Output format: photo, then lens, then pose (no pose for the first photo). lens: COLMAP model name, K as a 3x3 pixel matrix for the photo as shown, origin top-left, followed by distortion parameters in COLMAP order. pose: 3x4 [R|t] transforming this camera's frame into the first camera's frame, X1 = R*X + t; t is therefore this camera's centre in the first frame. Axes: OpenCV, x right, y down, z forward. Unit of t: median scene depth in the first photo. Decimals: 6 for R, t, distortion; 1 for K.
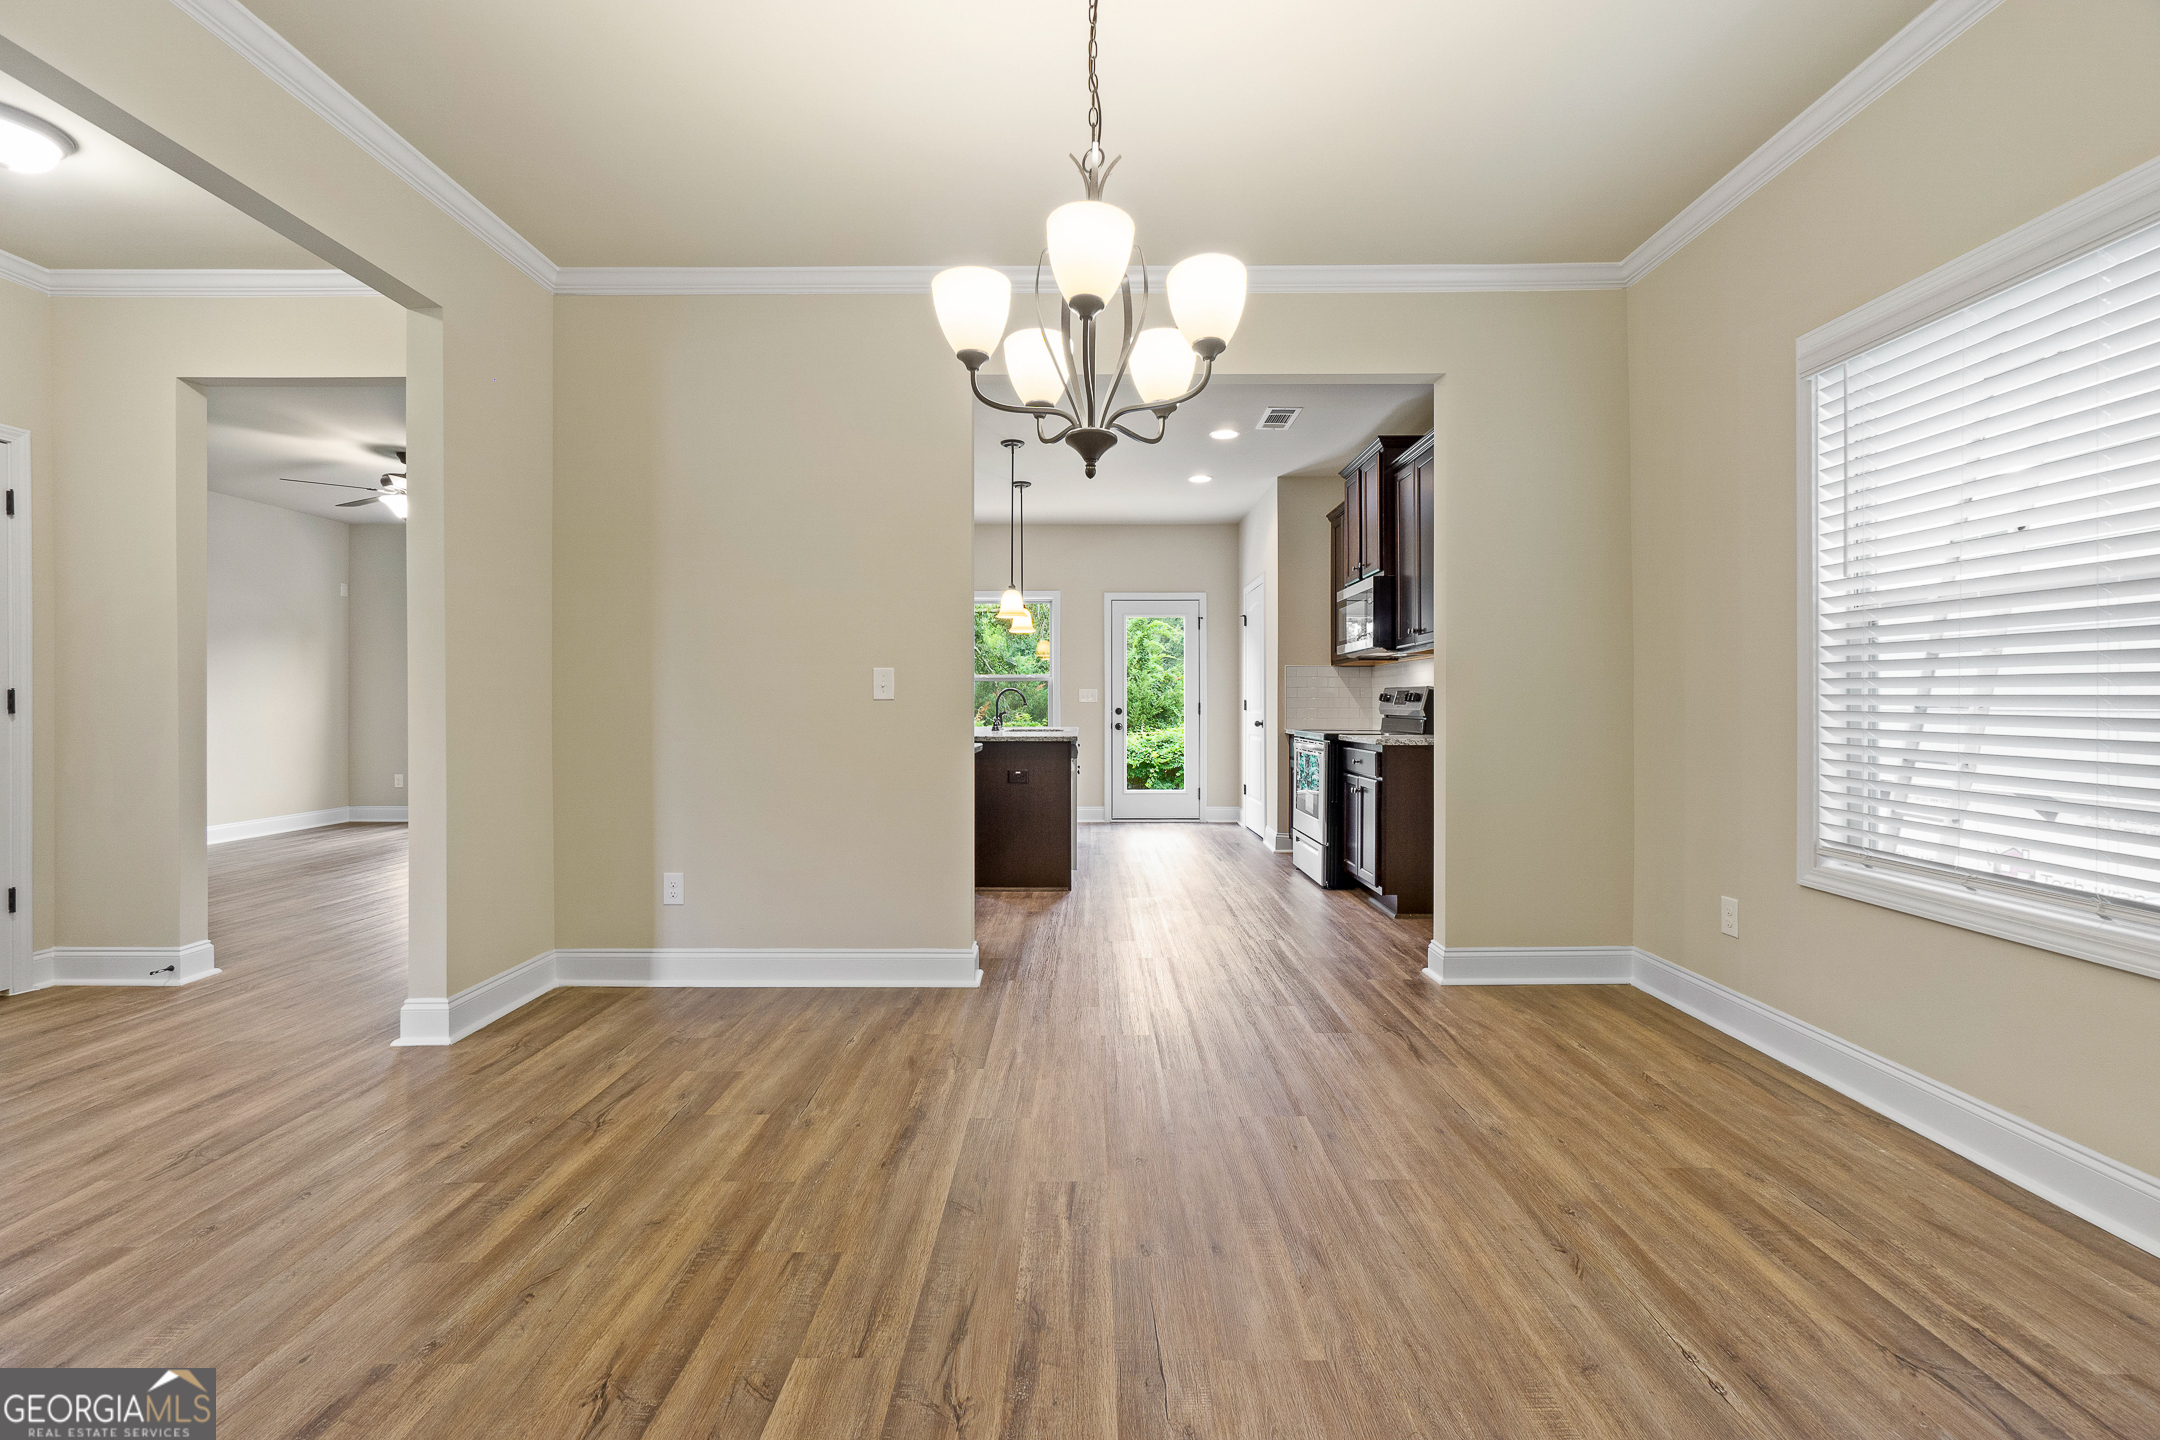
lens RADIAL K [[945.8, 0, 1086.4], [0, 945.8, 713.6], [0, 0, 1]] dist [0.001699, 0.000721]
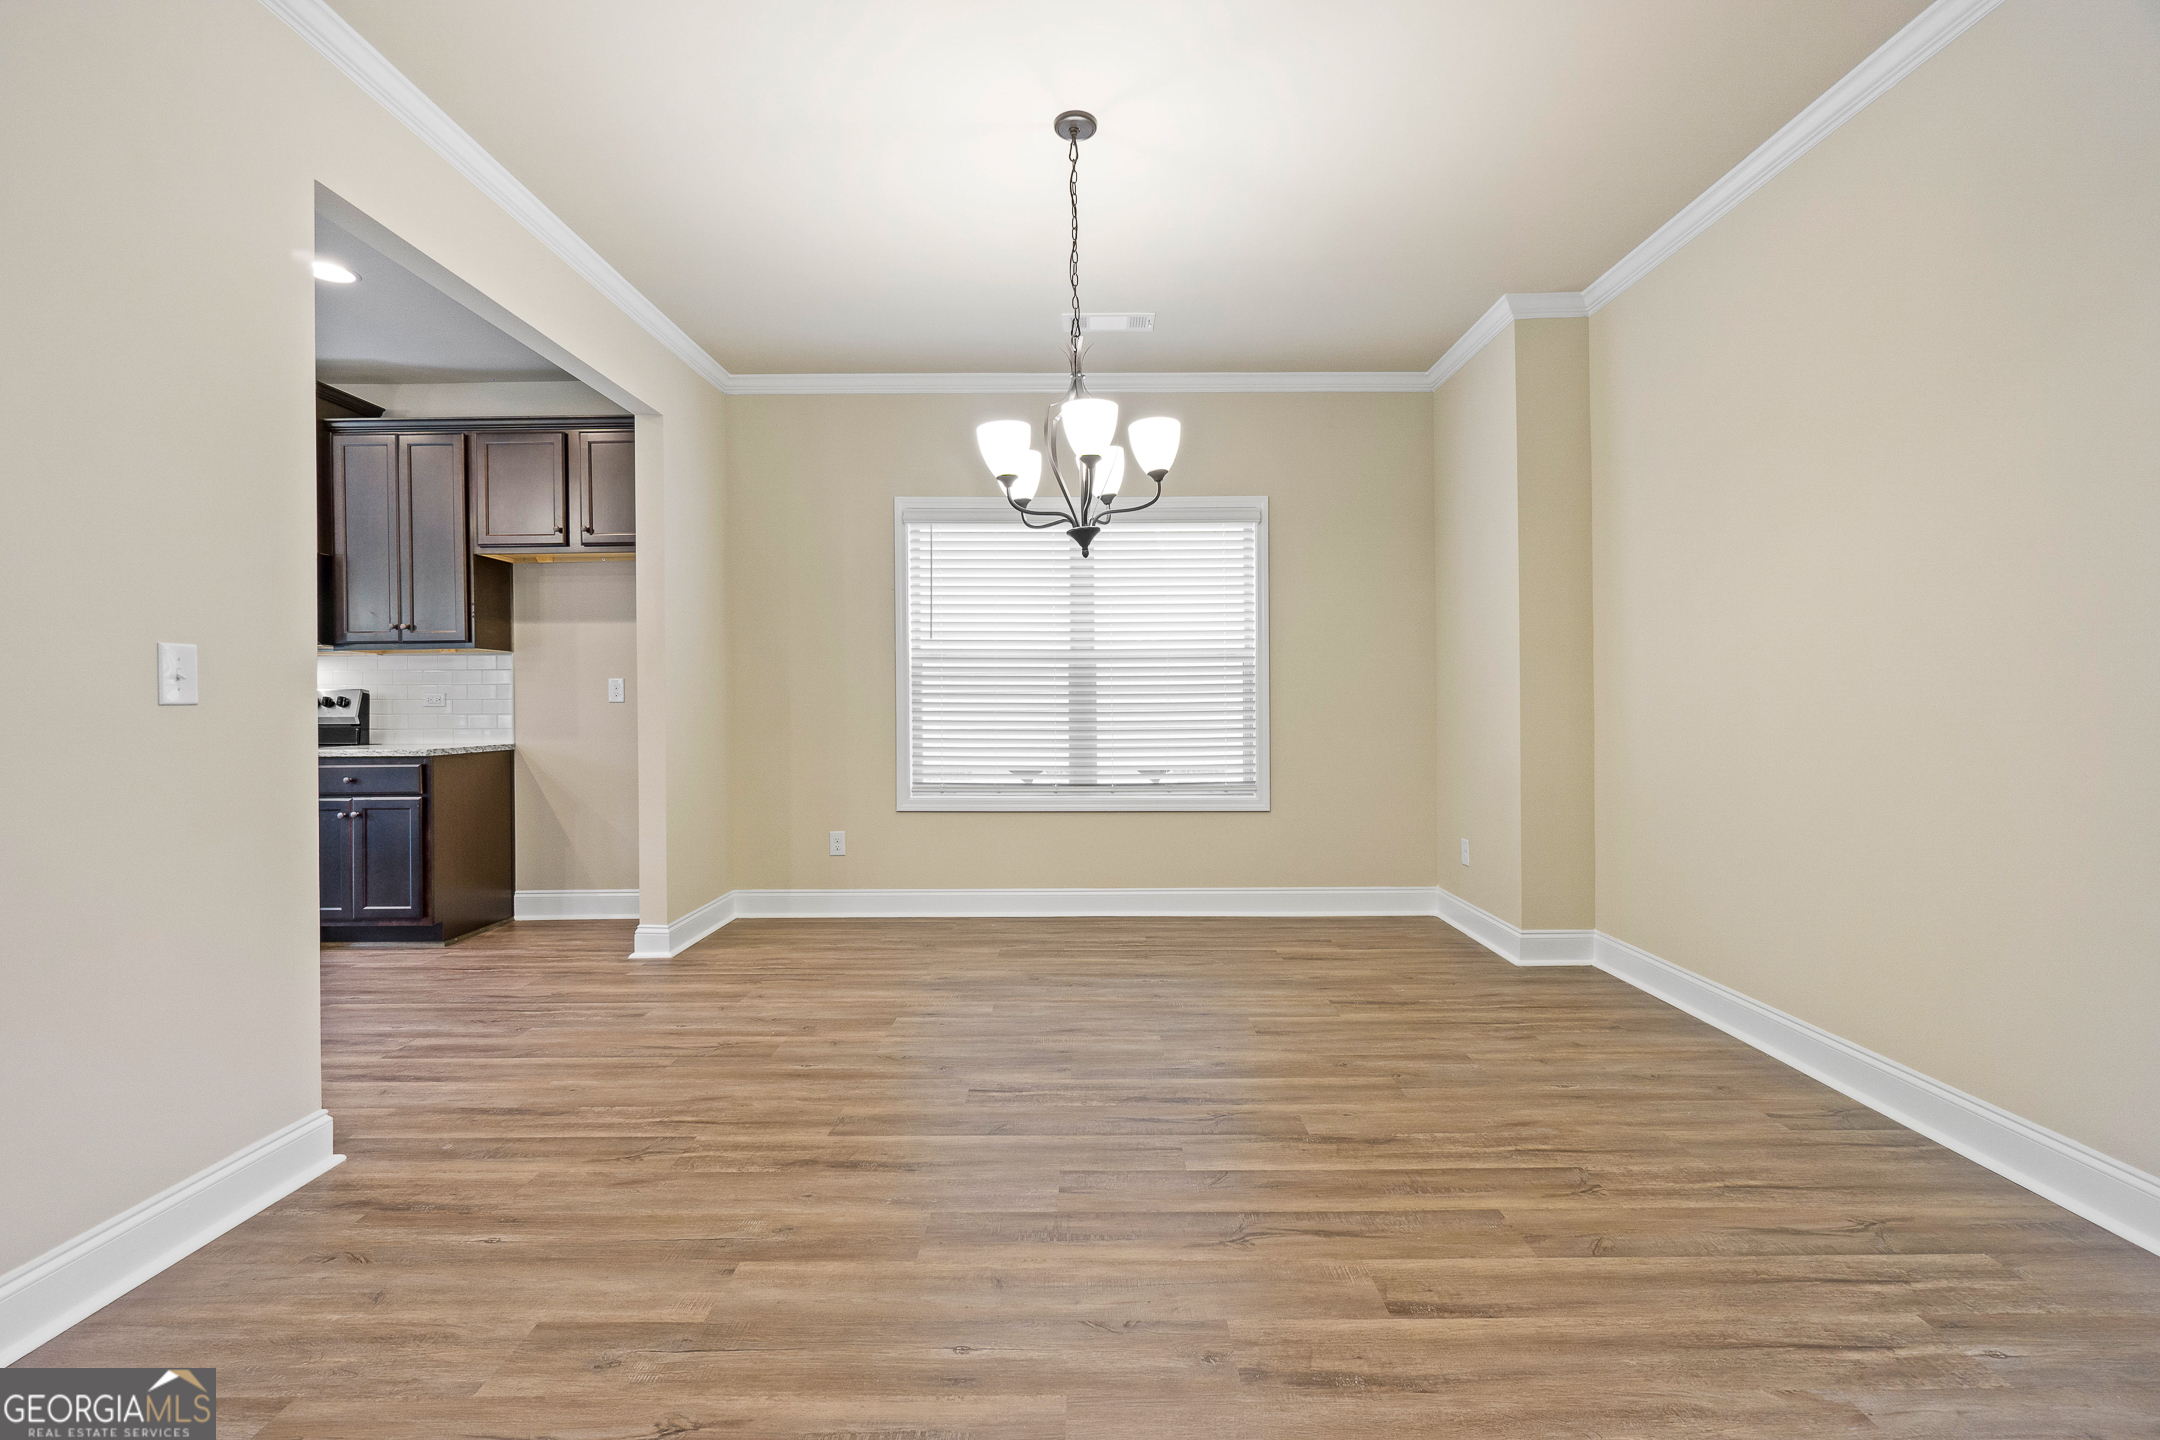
lens RADIAL K [[945.8, 0, 1086.4], [0, 945.8, 713.6], [0, 0, 1]] dist [0.001699, 0.000721]
pose [[-0.012330, -0.009976, 0.999874, -0.504023], [0.015285, 0.999832, 0.010165, -0.005170], [-0.999807, 0.015409, -0.012175, 0.341320]]
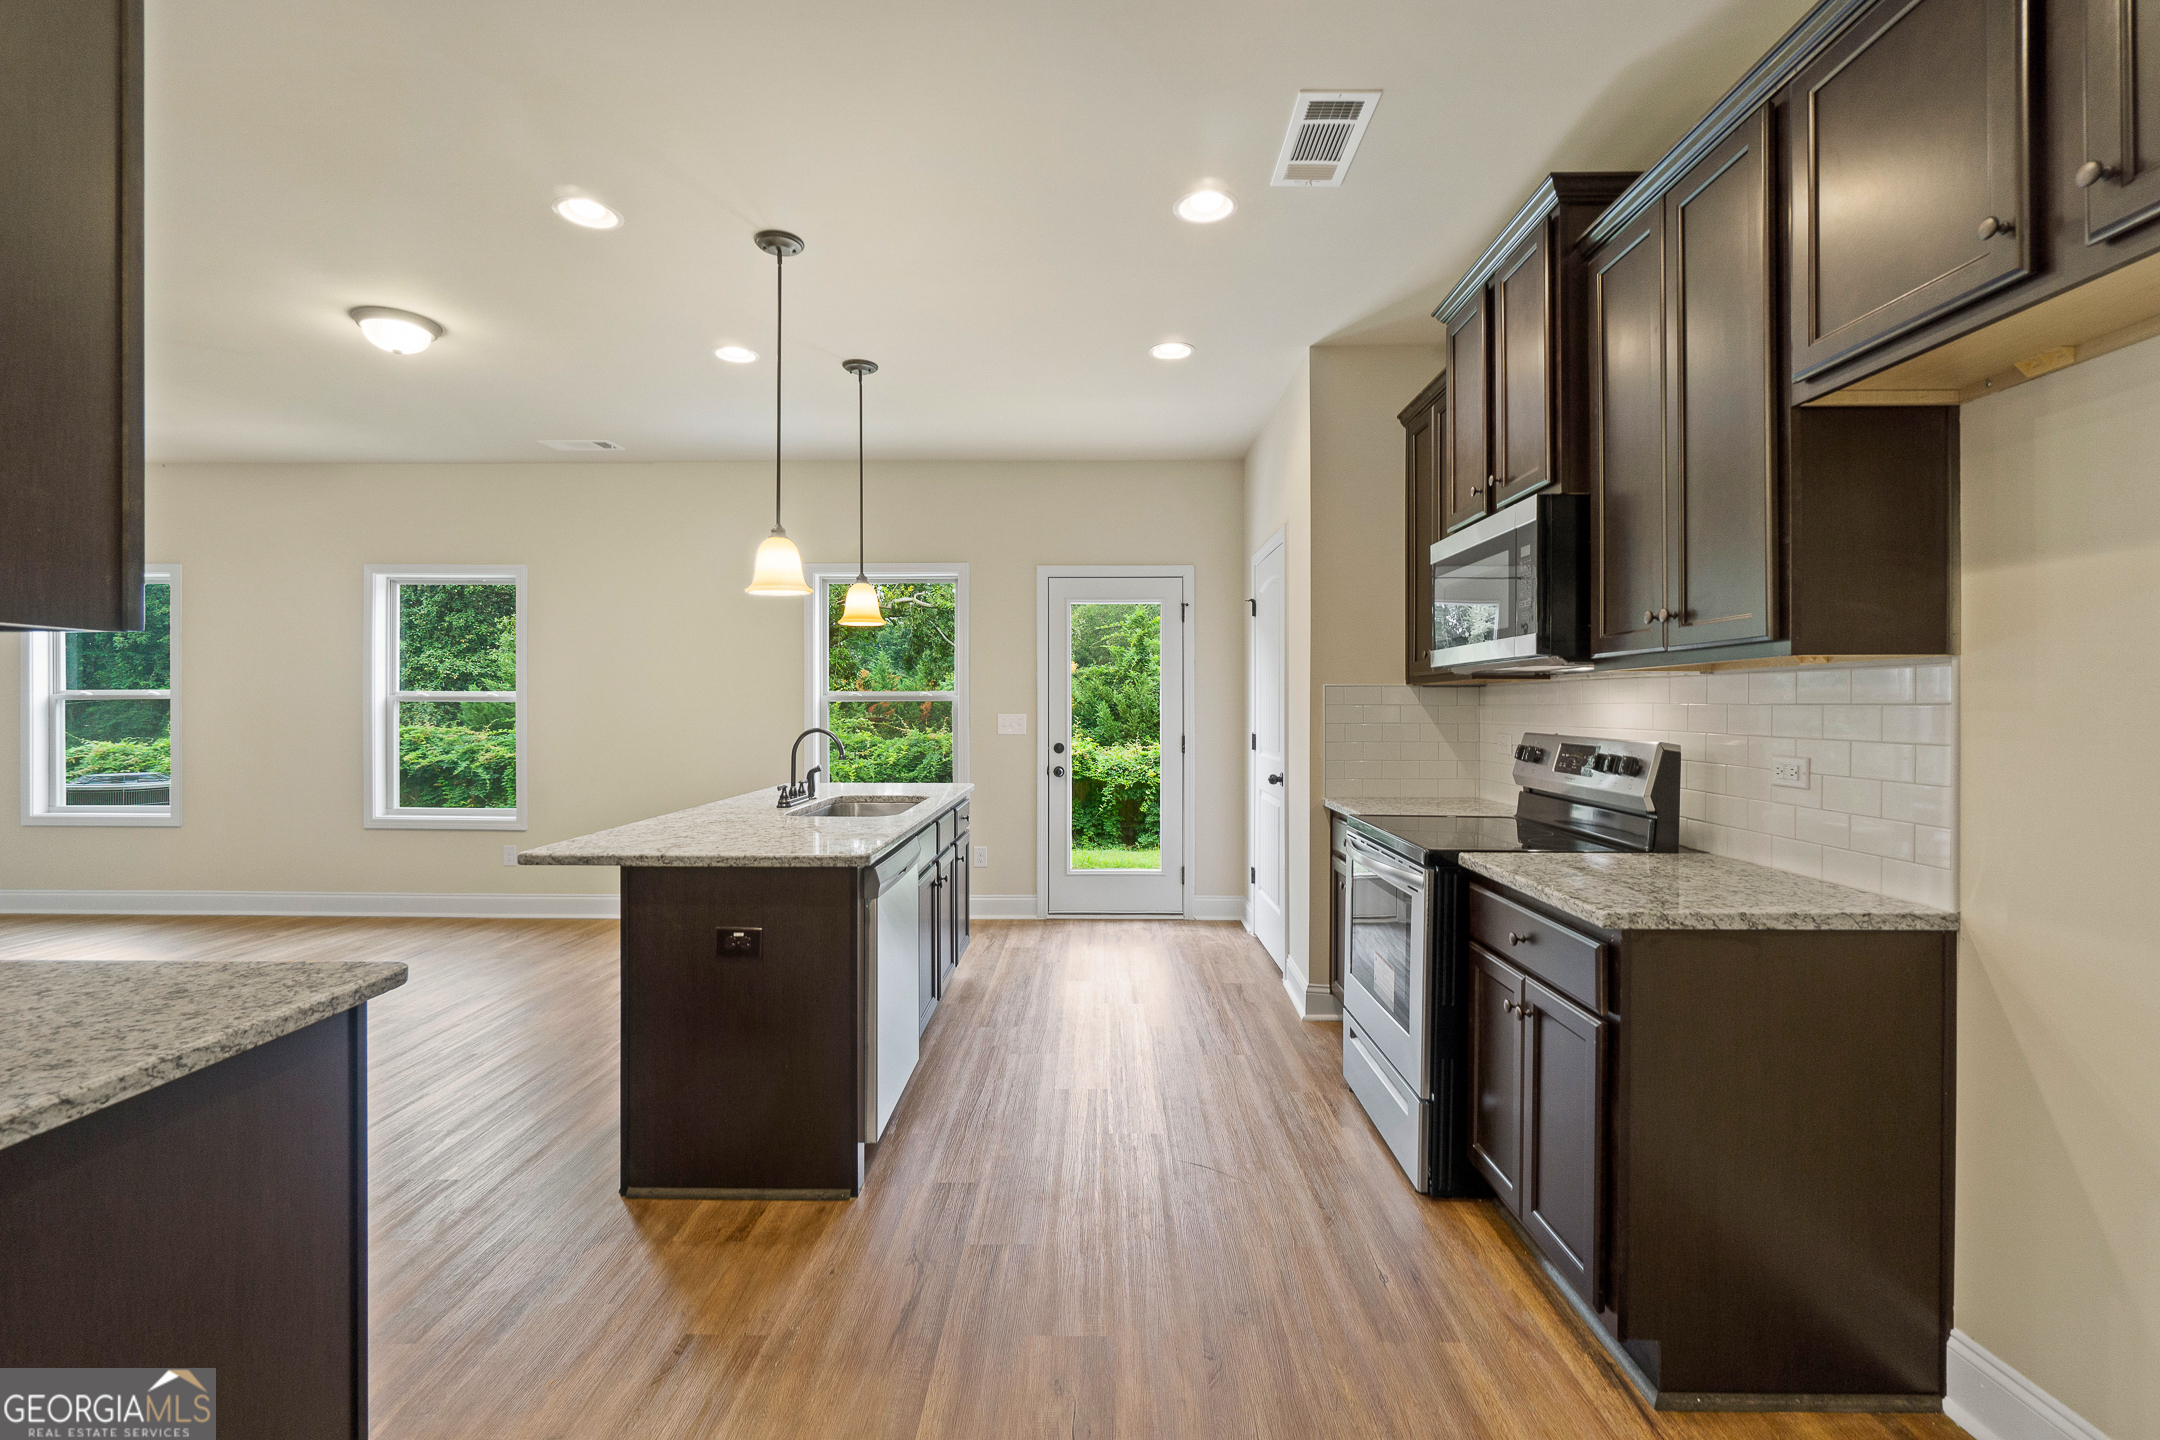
lens RADIAL K [[945.8, 0, 1086.4], [0, 945.8, 713.6], [0, 0, 1]] dist [0.001699, 0.000721]
pose [[0.999888, 0.000731, -0.014930, 0.097541], [-0.000706, 0.999998, 0.001655, -0.042553], [0.014931, -0.001645, 0.999887, 0.545292]]
